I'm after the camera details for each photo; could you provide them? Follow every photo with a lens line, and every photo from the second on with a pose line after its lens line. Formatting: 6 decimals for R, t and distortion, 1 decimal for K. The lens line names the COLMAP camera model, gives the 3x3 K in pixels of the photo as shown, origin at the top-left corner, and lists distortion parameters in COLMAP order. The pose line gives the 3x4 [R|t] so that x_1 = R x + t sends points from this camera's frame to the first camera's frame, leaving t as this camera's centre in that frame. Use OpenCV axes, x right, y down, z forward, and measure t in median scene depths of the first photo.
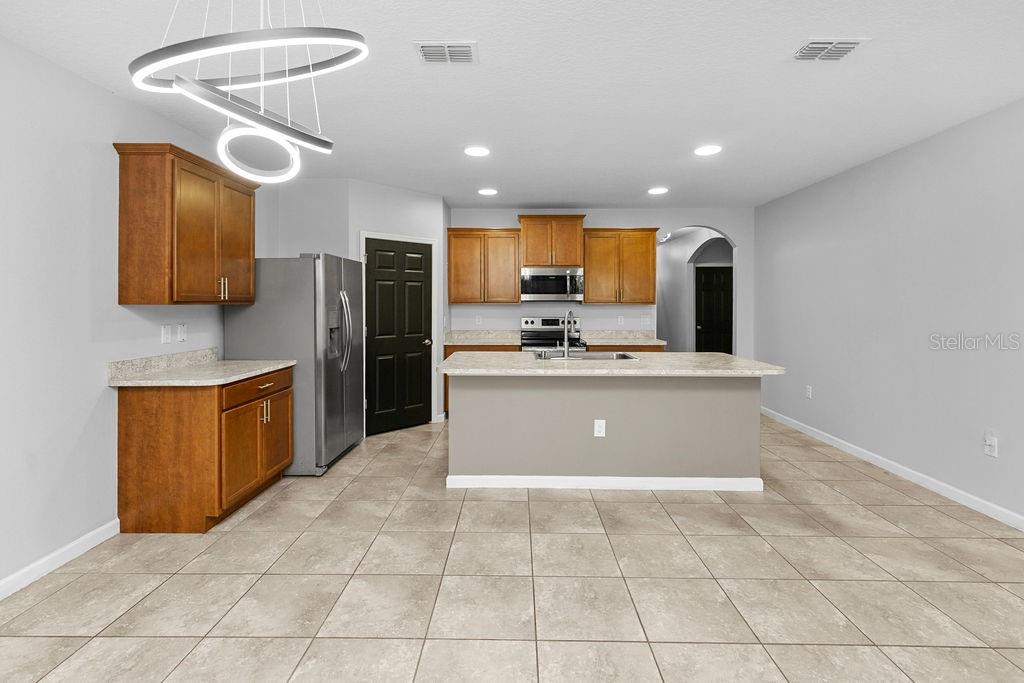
lens RADIAL K [[473.4, 0, 511.1], [0, 473.4, 305.3], [0, 0, 1]] dist [0.004155, -0.000290]
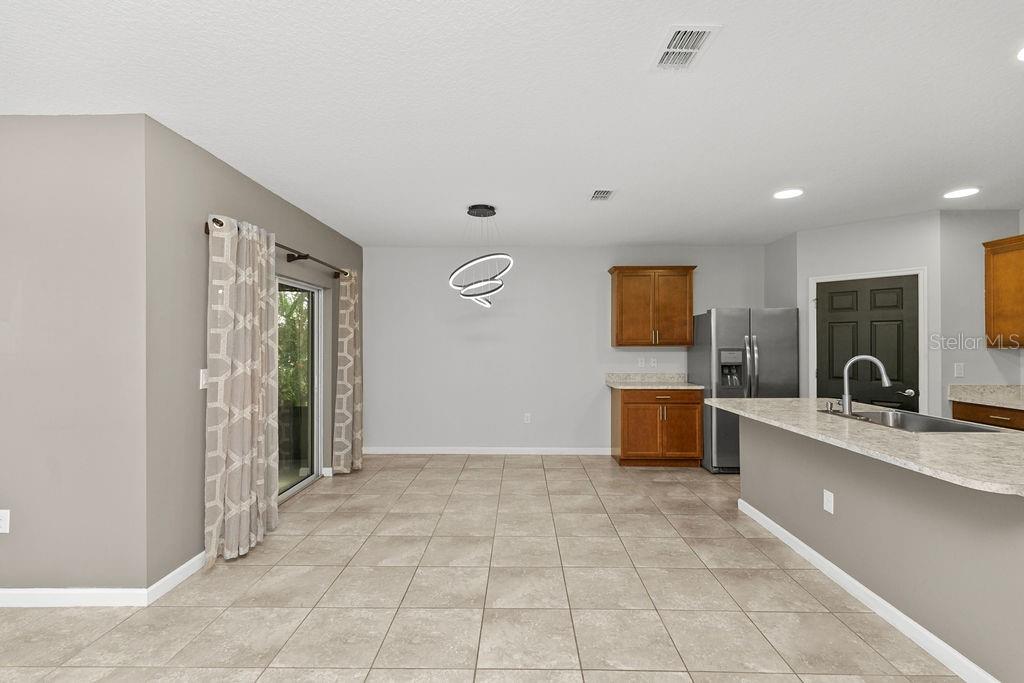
lens RADIAL K [[458.7, 0, 512.0], [0, 458.7, 341.5], [0, 0, 1]] dist [0.006689, -0.000428]
pose [[-0.001659, -0.004620, -0.999988, 0.933711], [-0.002520, 0.999986, -0.004615, -0.009805], [0.999995, 0.002513, -0.001671, 0.435548]]
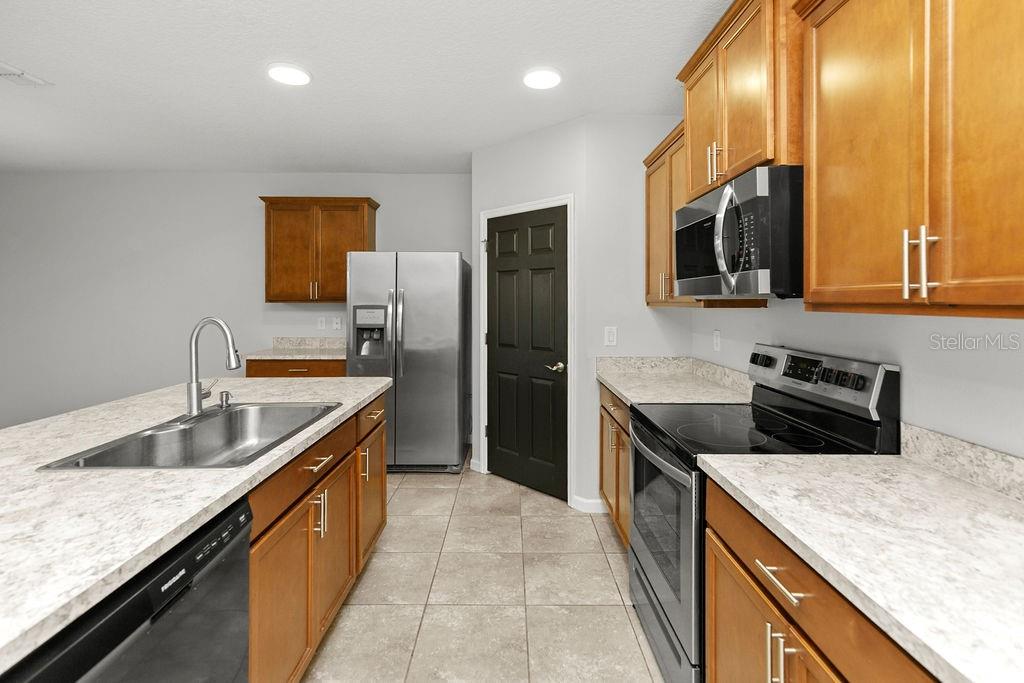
lens RADIAL K [[486.7, 0, 513.6], [0, 486.7, 298.4], [0, 0, 1]] dist [0.005078, -0.000125]
pose [[0.028447, -0.002051, -0.999593, 0.655307], [-0.007009, 0.999973, -0.002251, -0.012286], [0.999571, 0.007070, 0.028432, 1.345918]]
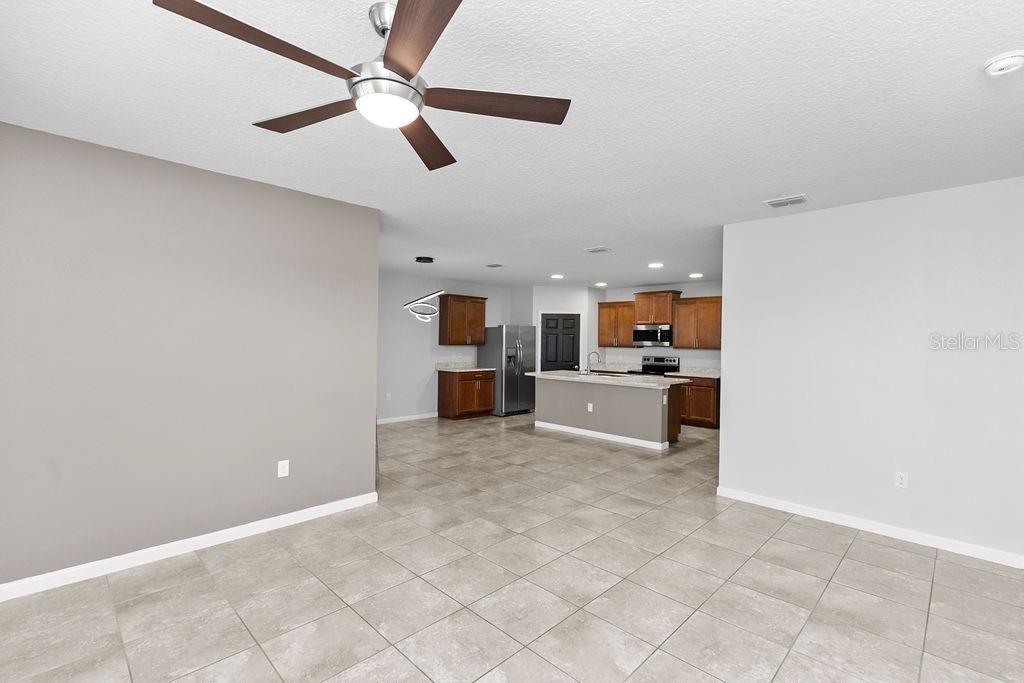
lens RADIAL K [[458.7, 0, 512.0], [0, 458.7, 341.5], [0, 0, 1]] dist [0.006689, -0.000428]
pose [[0.723817, 0.011992, -0.689888, 1.276504], [-0.016957, 0.999856, -0.000411, -0.025333], [0.689783, 0.011996, 0.723916, -0.686192]]
